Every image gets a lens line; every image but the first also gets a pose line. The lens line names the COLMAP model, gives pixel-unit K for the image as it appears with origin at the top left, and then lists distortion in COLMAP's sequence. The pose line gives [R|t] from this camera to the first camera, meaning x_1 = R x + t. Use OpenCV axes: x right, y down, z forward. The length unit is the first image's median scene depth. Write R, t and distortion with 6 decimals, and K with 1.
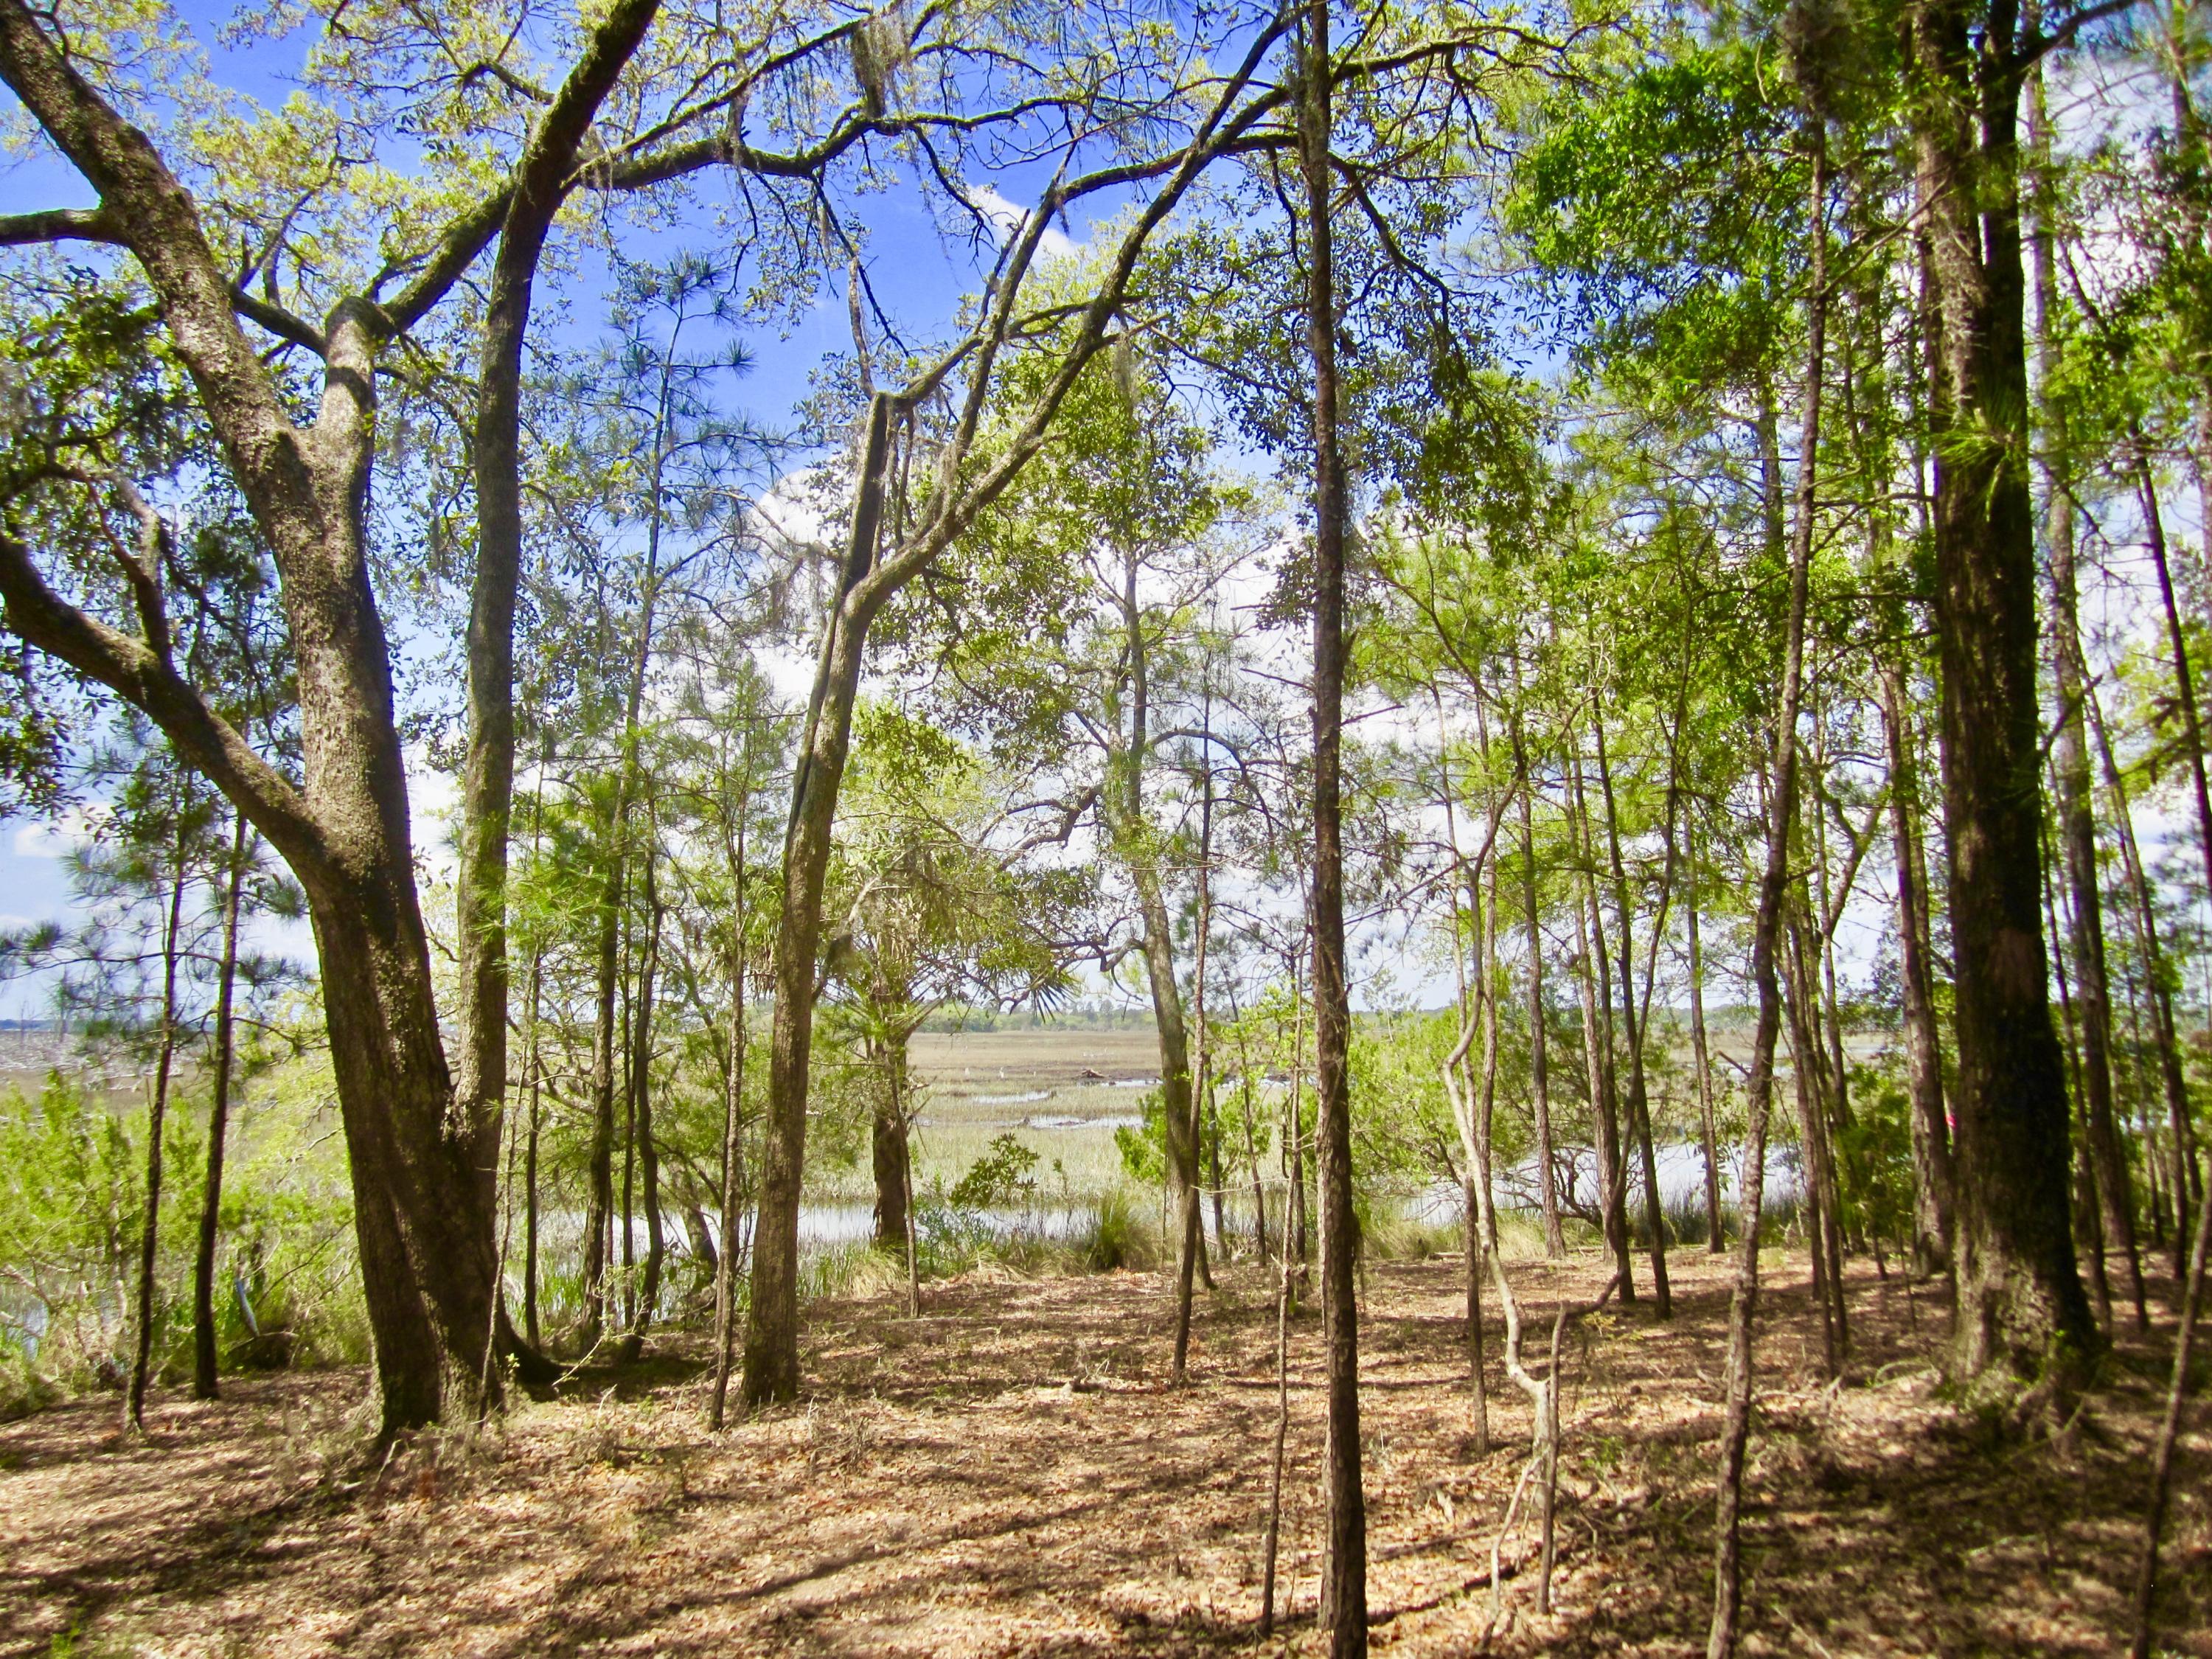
lens RADIAL K [[1730.3, 0, 1106.0], [0, 1730.3, 829.5], [0, 0, 1]] dist [-0.060349, 0.012142]
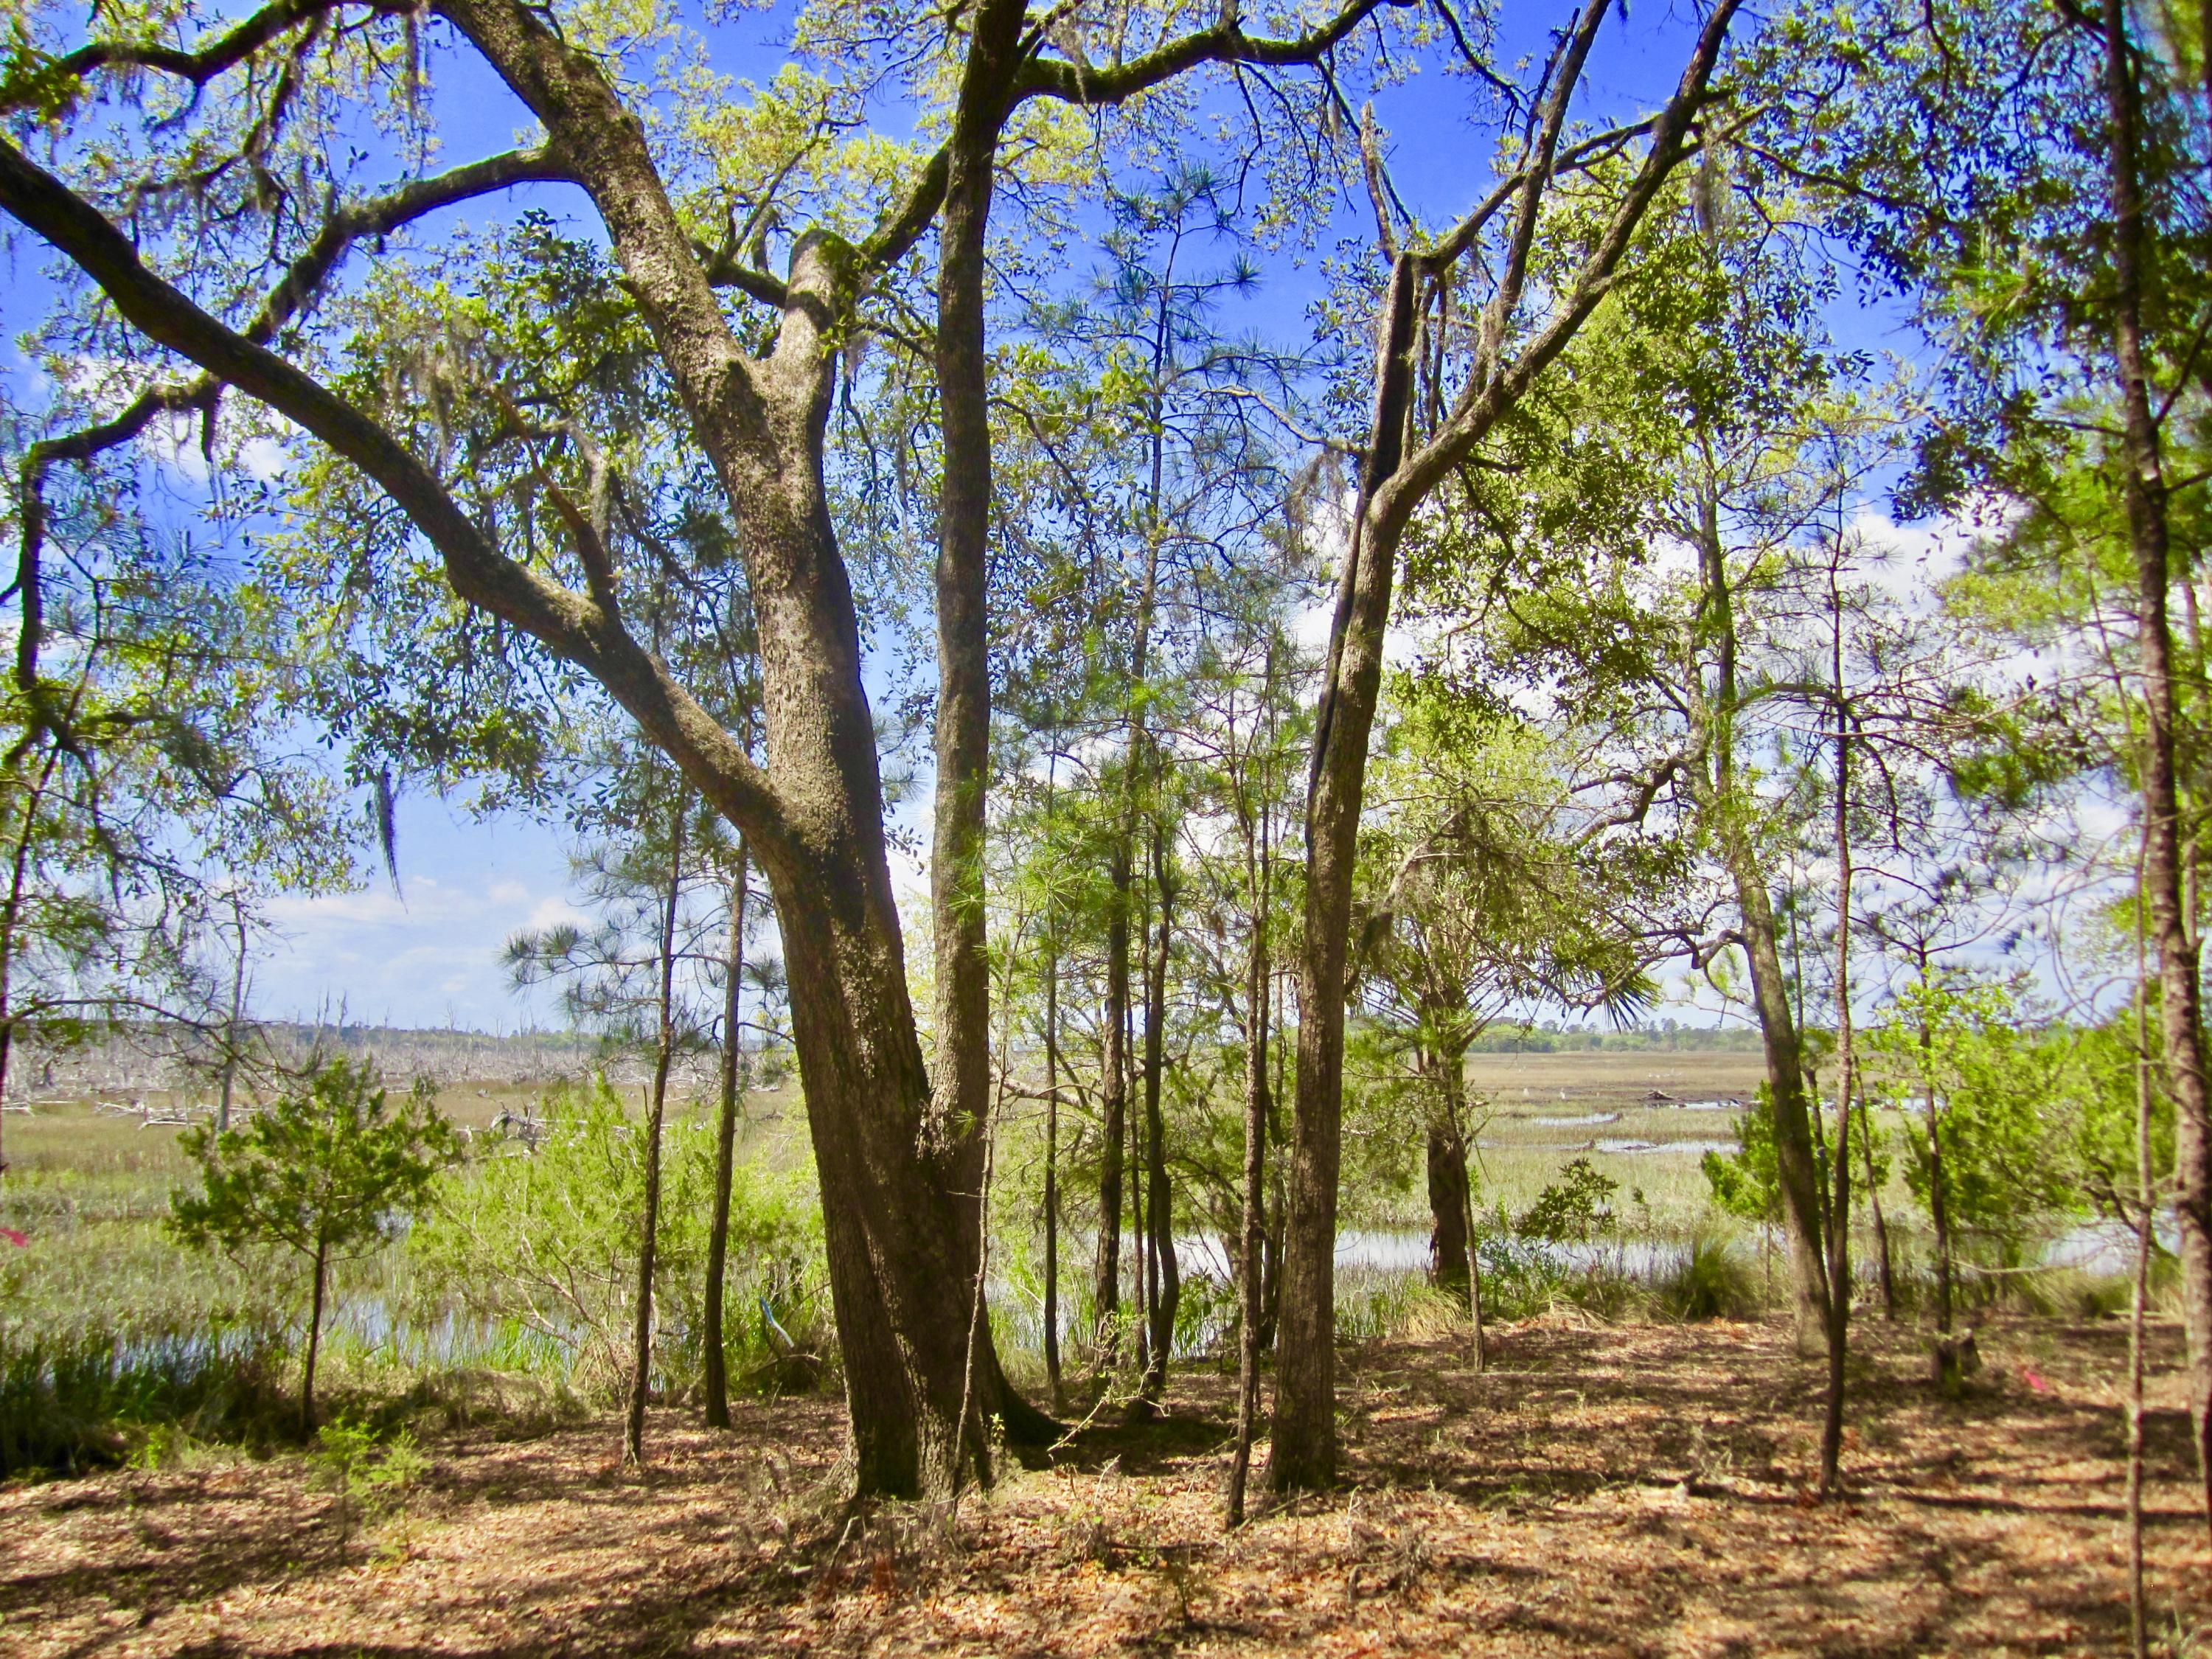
lens RADIAL K [[1776.4, 0, 1131.4], [0, 1776.4, 821.0], [0, 0, 1]] dist [-0.061914, 0.012172]
pose [[0.956172, -0.031519, -0.291106, -0.018431], [0.028129, 0.999479, -0.015822, 0.025863], [0.291453, 0.006940, 0.956560, 0.154754]]
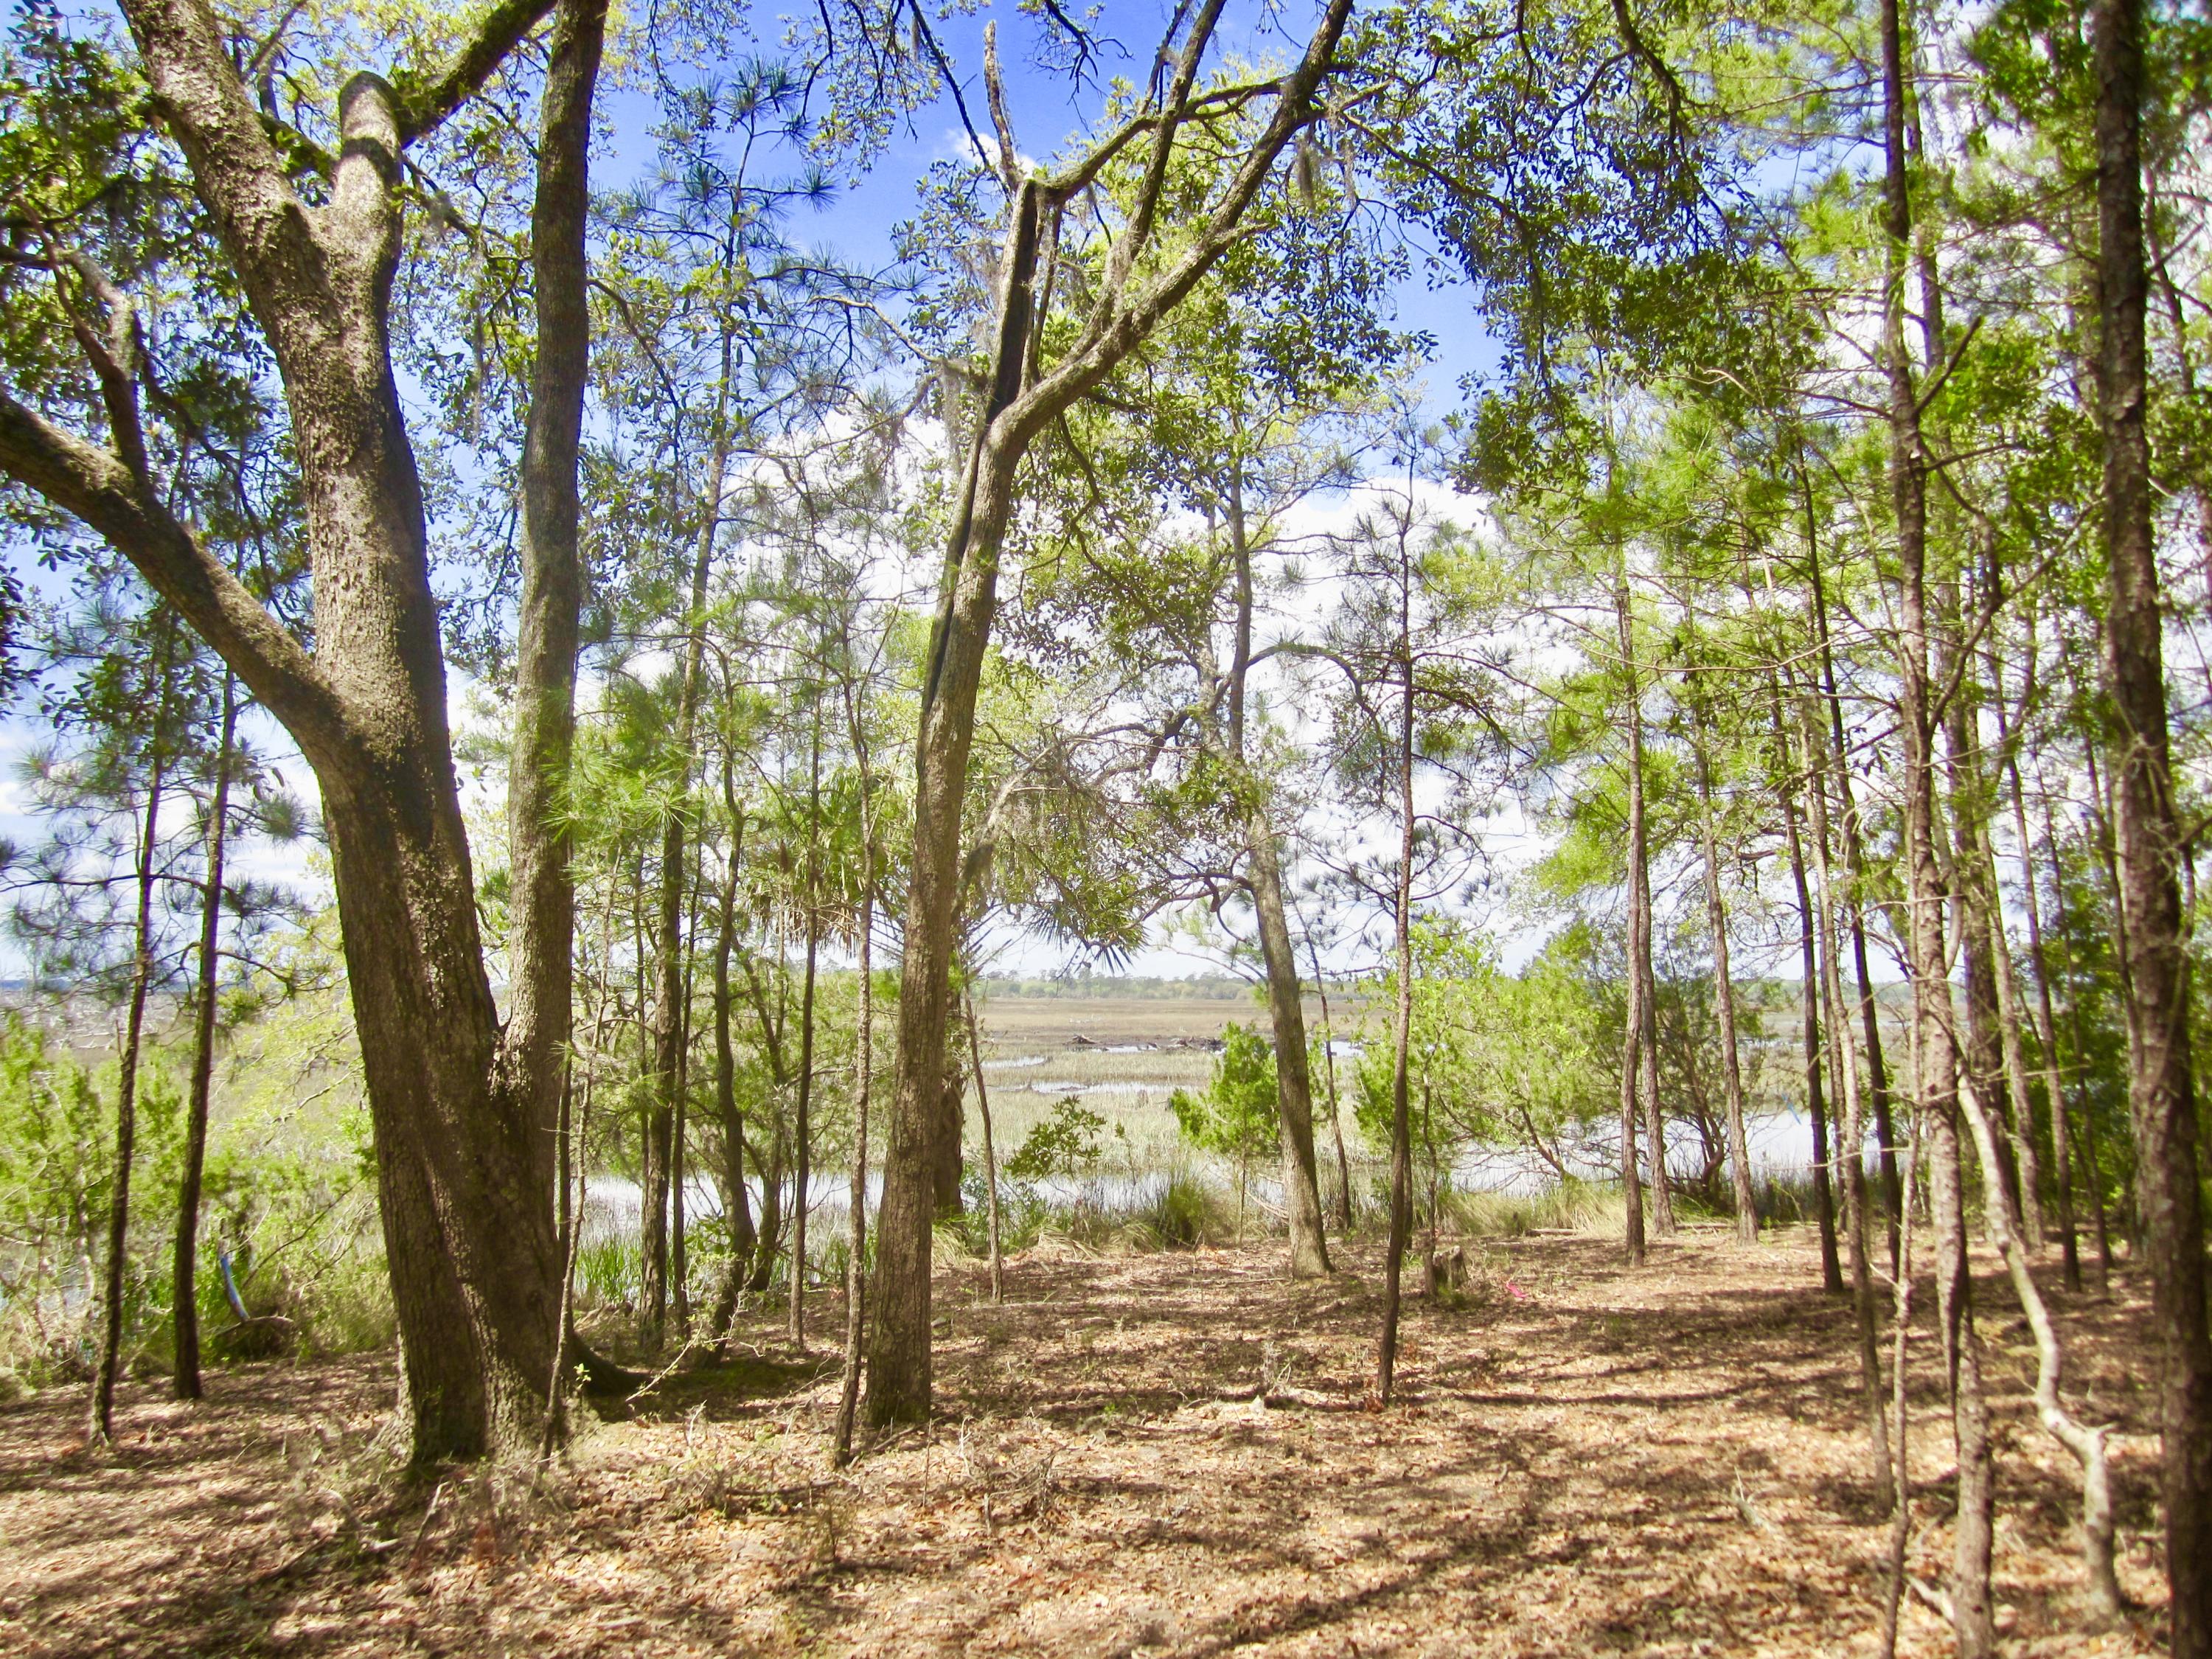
lens RADIAL K [[1776.4, 0, 1131.4], [0, 1776.4, 821.0], [0, 0, 1]] dist [-0.061914, 0.012172]
pose [[0.999881, 0.009658, 0.011994, -0.086587], [-0.009876, 0.999784, 0.018270, 0.031991], [-0.011815, -0.018386, 0.999761, 0.157137]]
